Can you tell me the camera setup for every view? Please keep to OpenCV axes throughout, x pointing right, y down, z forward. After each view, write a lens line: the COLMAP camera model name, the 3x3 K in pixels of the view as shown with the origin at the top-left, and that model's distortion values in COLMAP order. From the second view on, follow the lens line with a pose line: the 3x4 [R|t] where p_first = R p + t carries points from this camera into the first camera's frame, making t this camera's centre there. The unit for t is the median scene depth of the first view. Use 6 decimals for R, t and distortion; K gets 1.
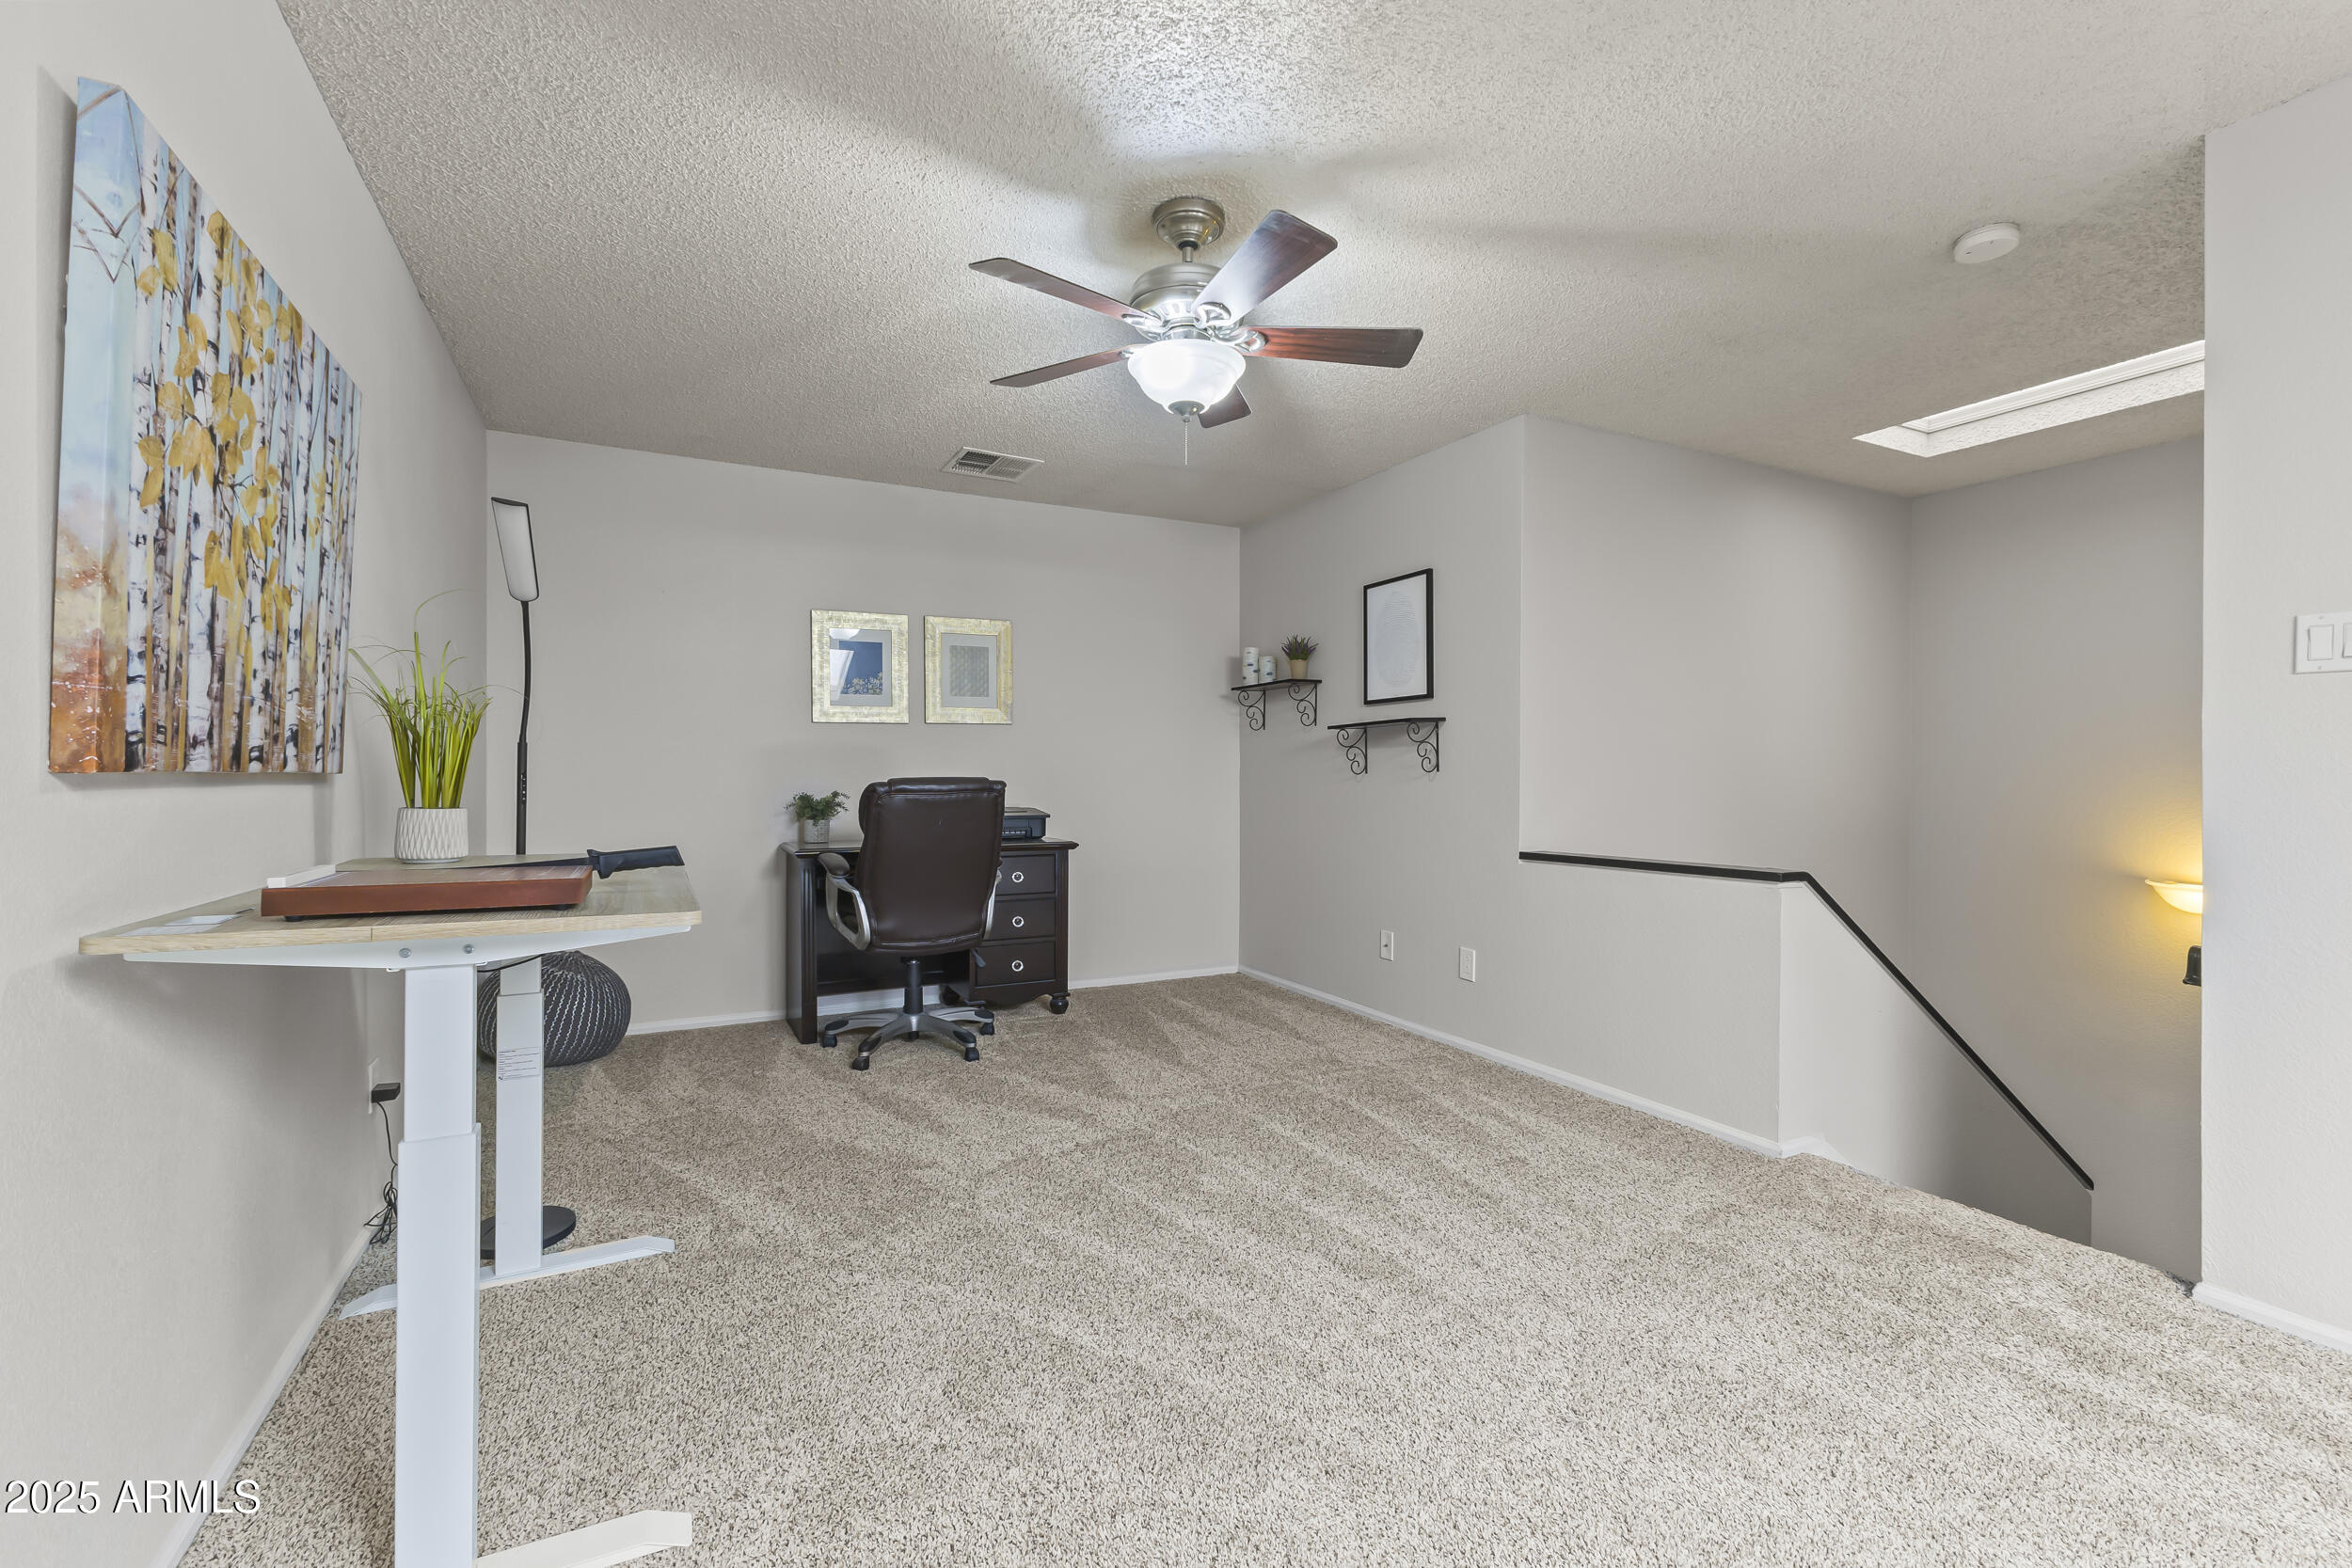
lens RADIAL K [[1009.9, 0, 1178.5], [0, 1009.9, 773.4], [0, 0, 1]] dist [0.002872, 0.000430]
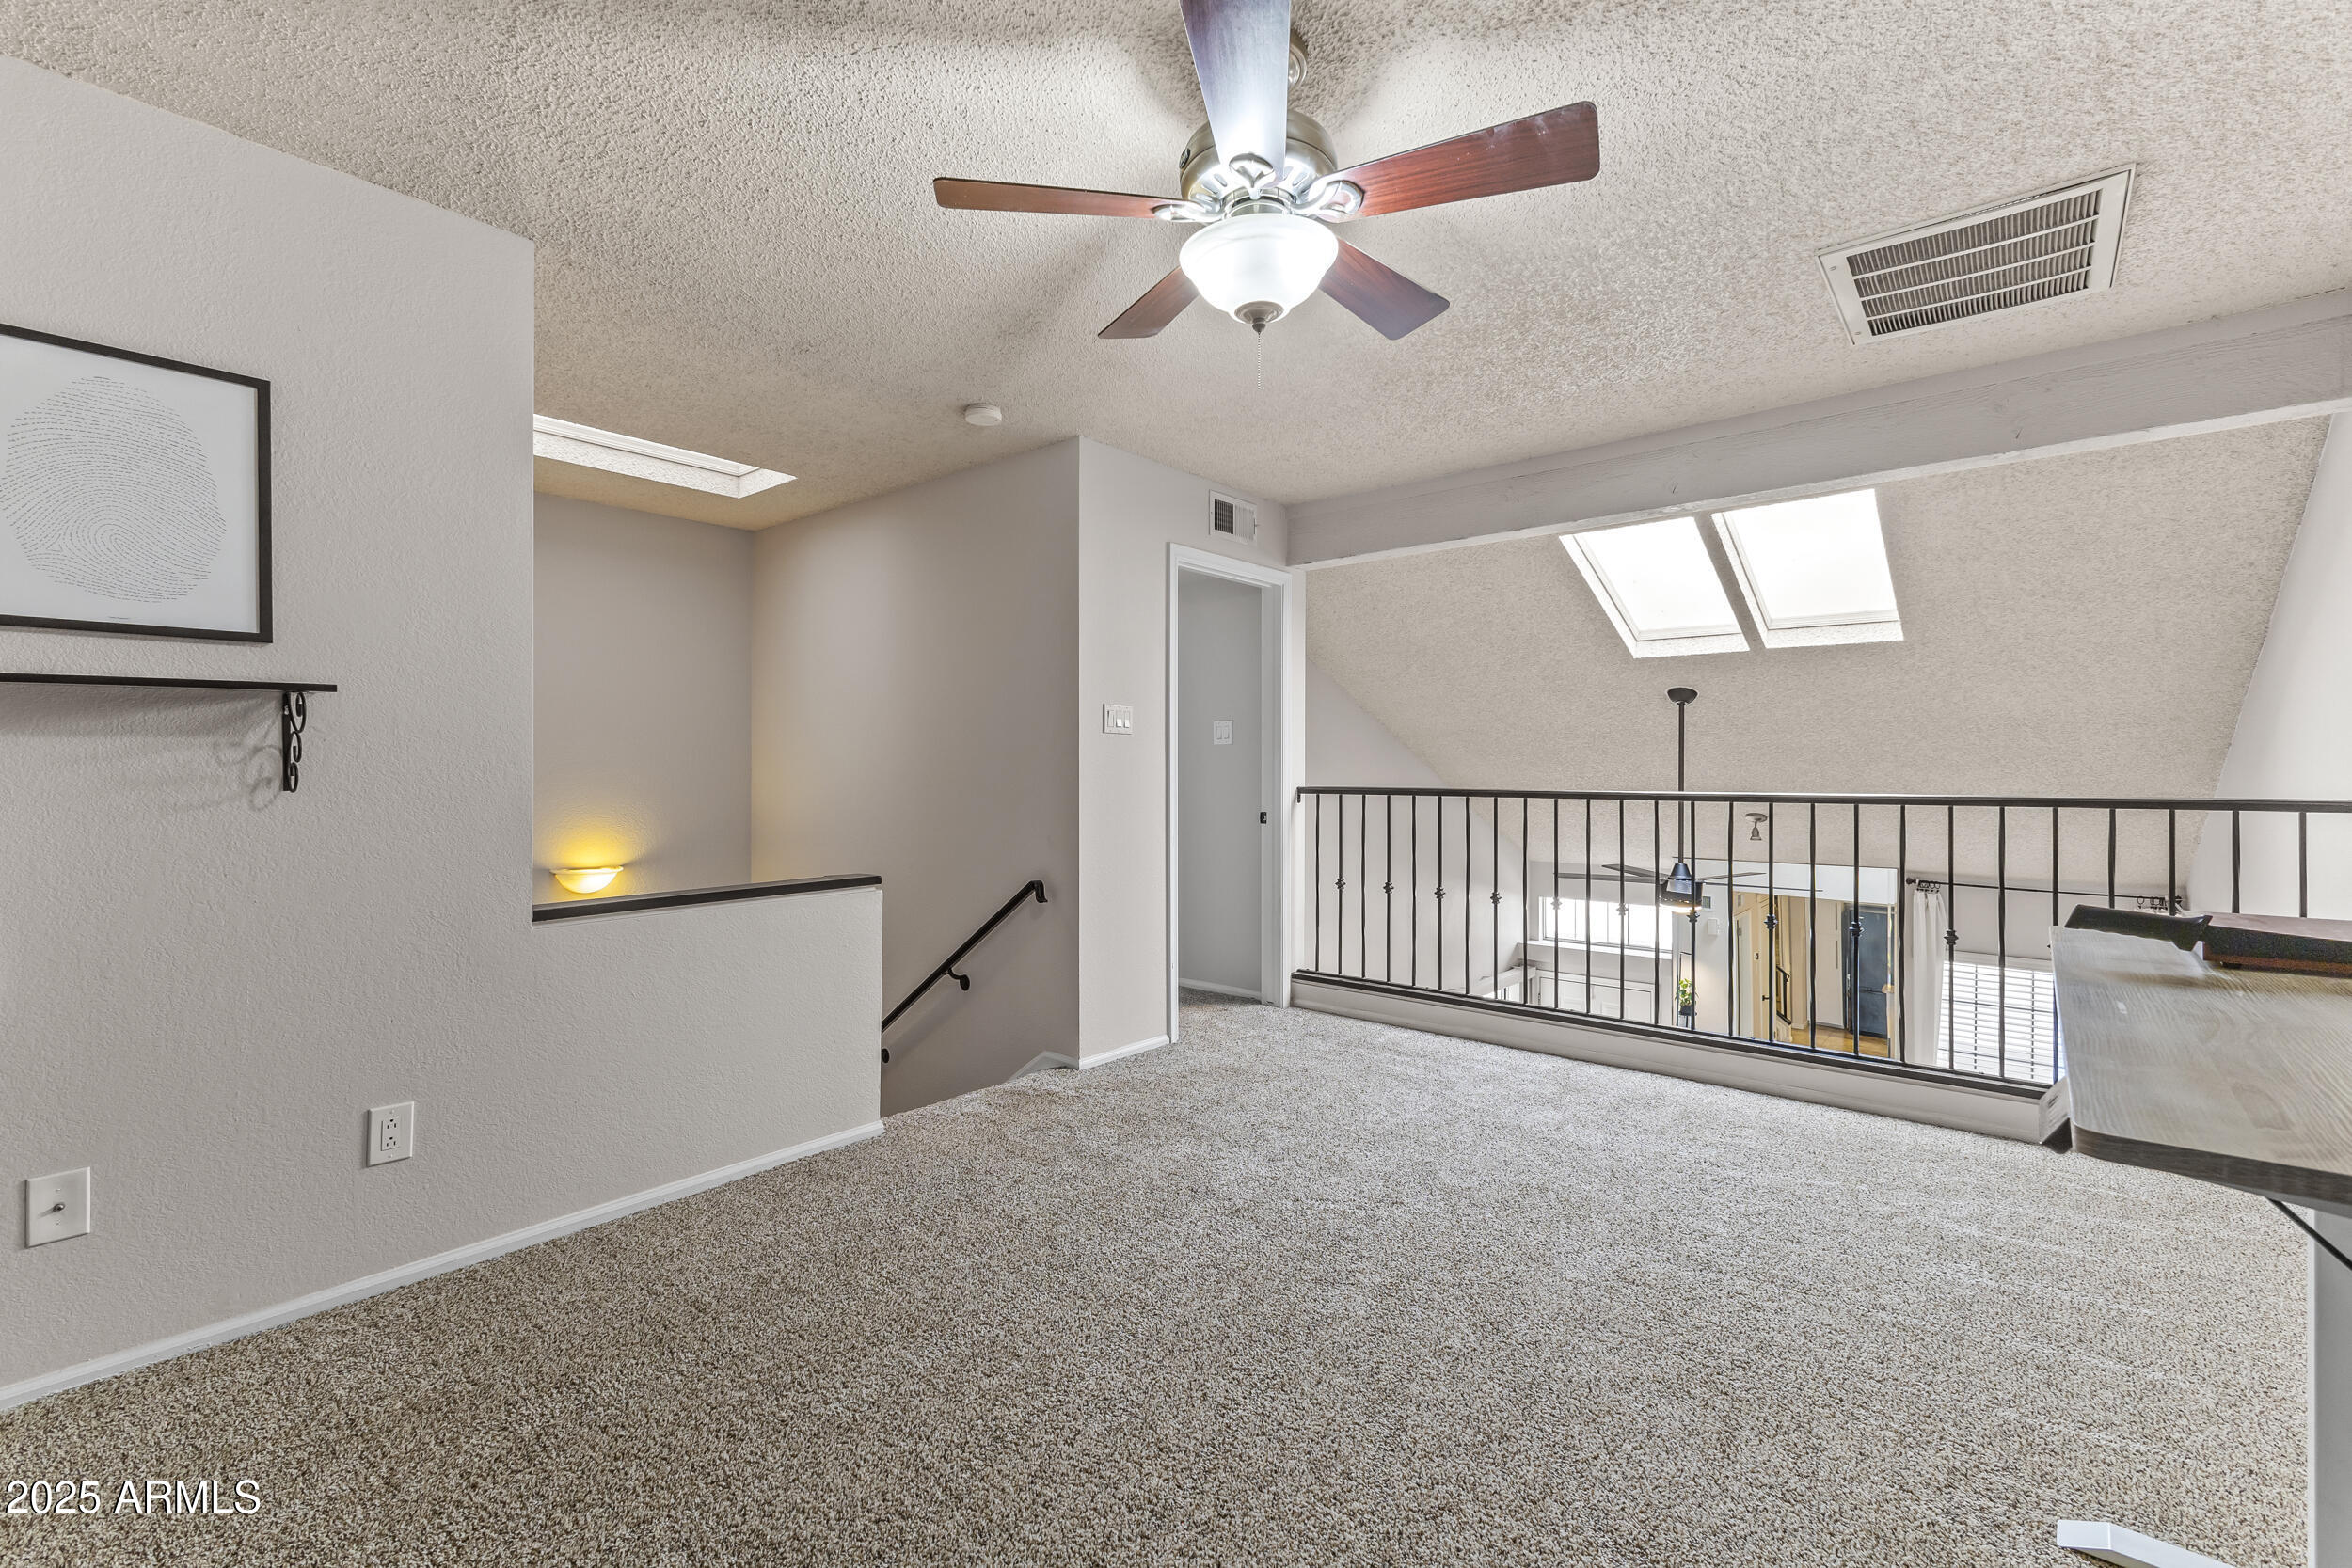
lens RADIAL K [[1009.9, 0, 1171.9], [0, 1009.9, 776.1], [0, 0, 1]] dist [0.002872, 0.000430]
pose [[-0.376686, -0.006181, 0.926320, -0.381005], [-0.000353, 0.999979, 0.006530, -0.012230], [-0.926341, 0.002133, -0.376680, 0.781705]]
